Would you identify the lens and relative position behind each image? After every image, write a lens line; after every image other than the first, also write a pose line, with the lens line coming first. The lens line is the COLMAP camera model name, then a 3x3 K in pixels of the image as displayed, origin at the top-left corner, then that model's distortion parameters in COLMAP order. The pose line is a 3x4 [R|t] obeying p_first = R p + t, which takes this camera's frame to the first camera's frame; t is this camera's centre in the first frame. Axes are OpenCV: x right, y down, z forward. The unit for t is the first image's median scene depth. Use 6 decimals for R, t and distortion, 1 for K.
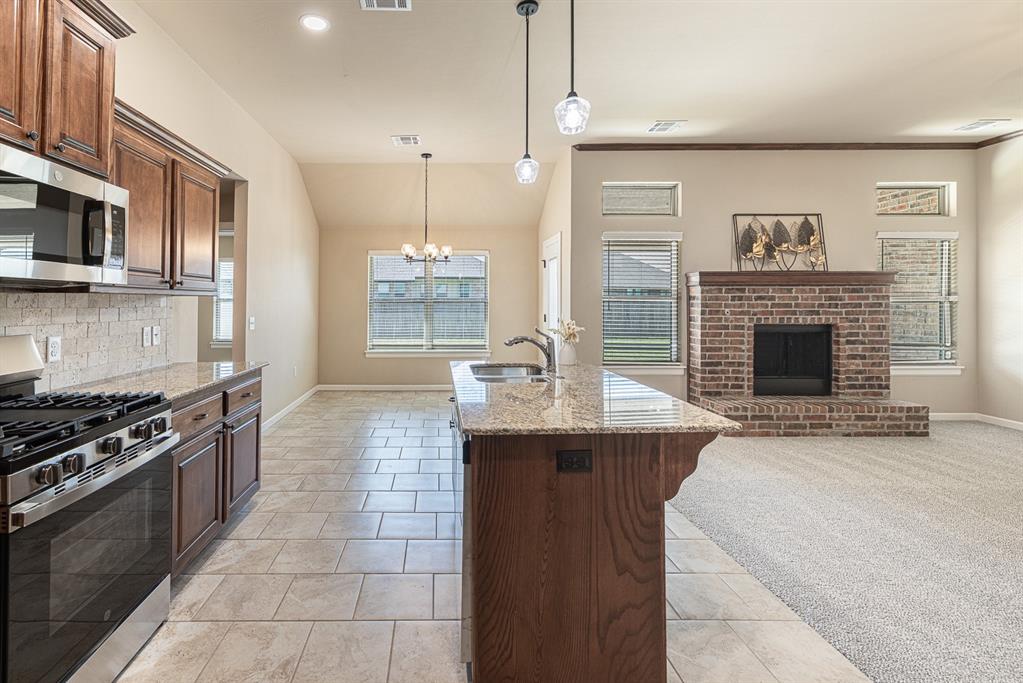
lens RADIAL K [[475.7, 0, 452.1], [0, 475.7, 294.2], [0, 0, 1]] dist [-0.001143, 0.001346]
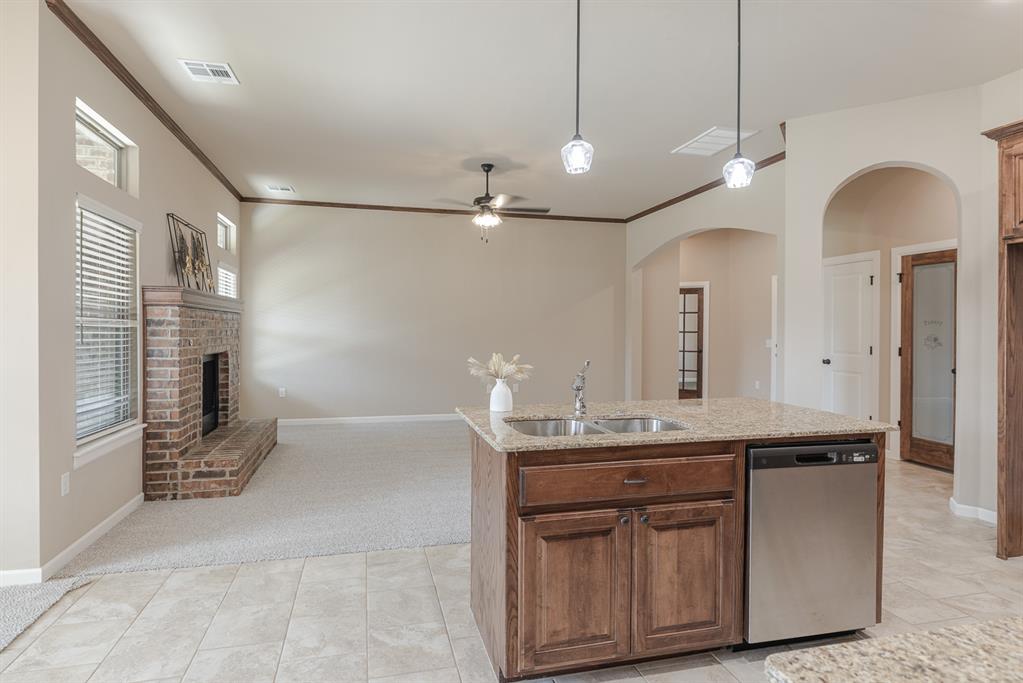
lens RADIAL K [[528.1, 0, 476.6], [0, 528.1, 327.2], [0, 0, 1]] dist [0.000575, 0.000664]
pose [[-0.187592, 0.003627, 0.982240, -0.375764], [-0.014903, 0.999868, -0.006538, 0.013802], [-0.982134, -0.015865, -0.187513, 0.759341]]
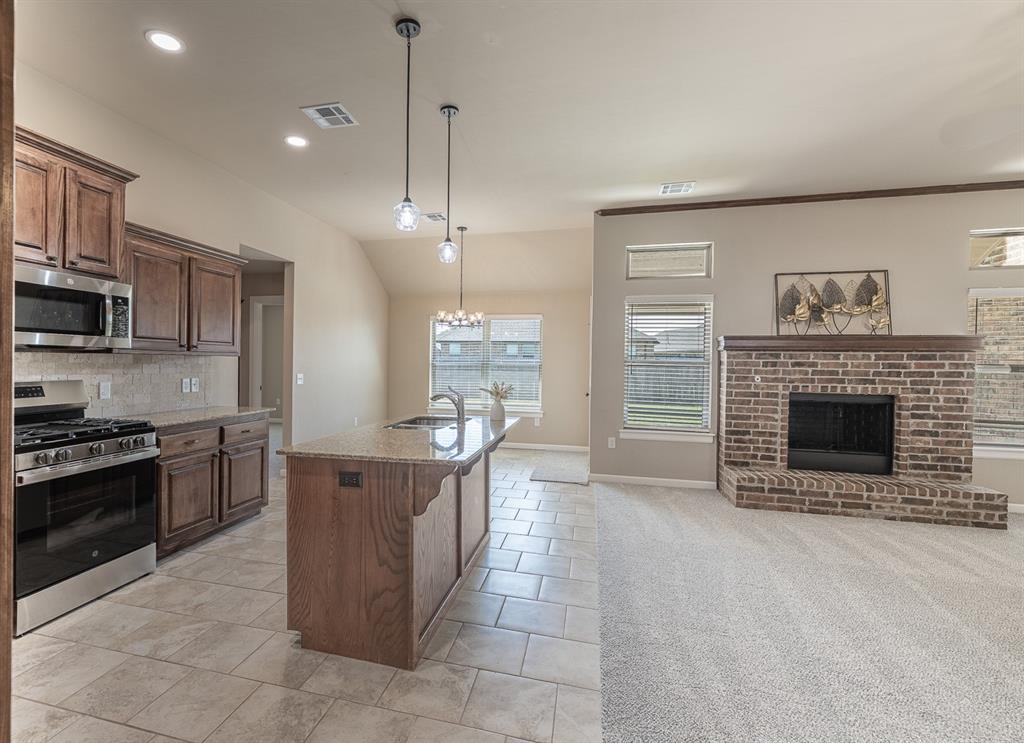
lens RADIAL K [[487.5, 0, 475.7], [0, 487.5, 365.4], [0, 0, 1]] dist [-0.002184, 0.002078]
pose [[0.966192, 0.015424, -0.257362, 0.310493], [-0.010197, 0.999714, 0.021632, -0.004107], [0.257622, -0.018276, 0.966073, -0.083625]]
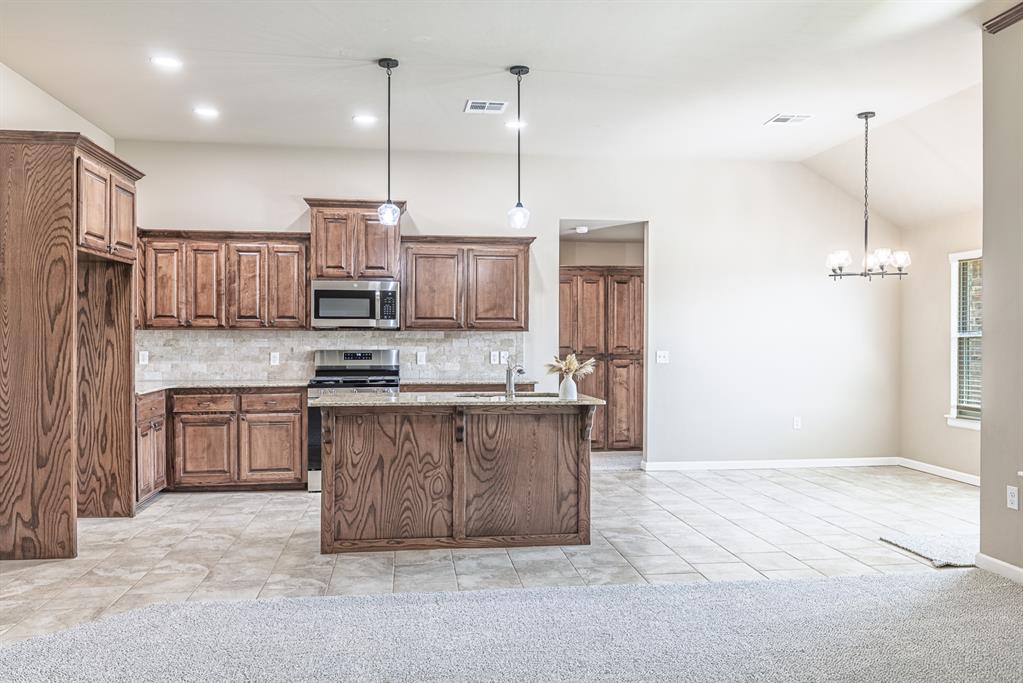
lens RADIAL K [[793.6, 0, 508.9], [0, 793.6, 341.2], [0, 0, 1]] dist [-0.033772, -0.003796]
pose [[0.113694, 0.006970, -0.993491, 1.152313], [0.010010, 0.999917, 0.008160, 0.008407], [0.993465, -0.010873, 0.113614, 0.442220]]
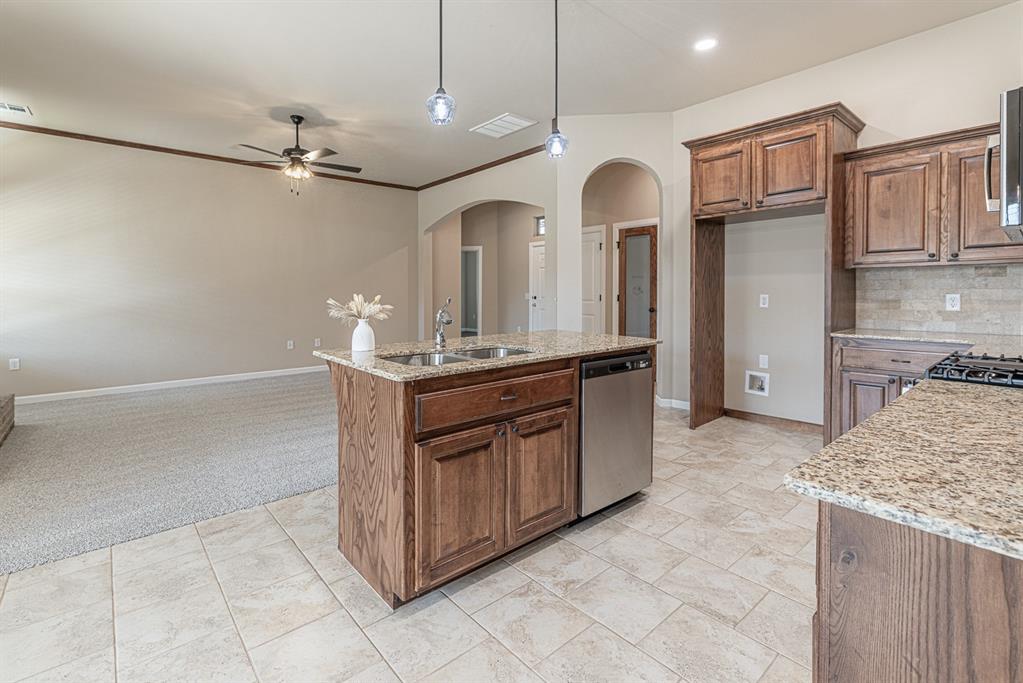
lens RADIAL K [[475.7, 0, 490.9], [0, 475.7, 296.2], [0, 0, 1]] dist [-0.001143, 0.001346]
pose [[-0.615344, -0.004408, 0.788247, -0.320301], [-0.003156, 0.999990, 0.003128, 0.036839], [-0.788253, -0.000563, -0.615351, 0.831478]]
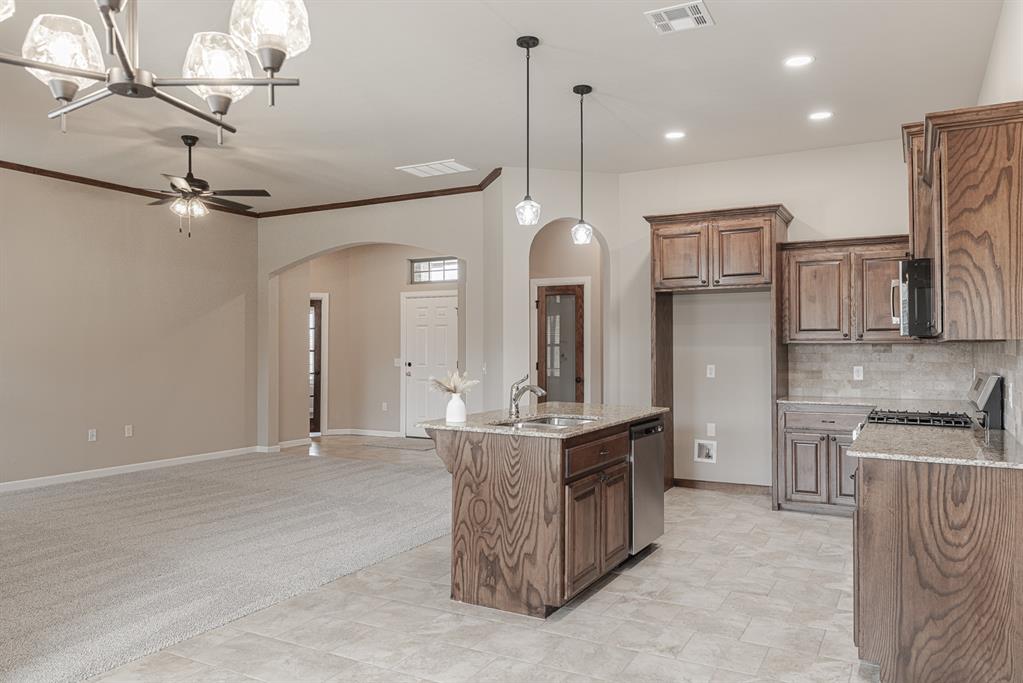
lens RADIAL K [[741.6, 0, 481.0], [0, 741.6, 330.1], [0, 0, 1]] dist [0.017474, -0.012123]
pose [[-0.843654, 0.013937, 0.536707, -0.333147], [-0.005159, 0.999406, -0.034060, 0.018542], [-0.536863, -0.031504, -0.843081, 1.339110]]
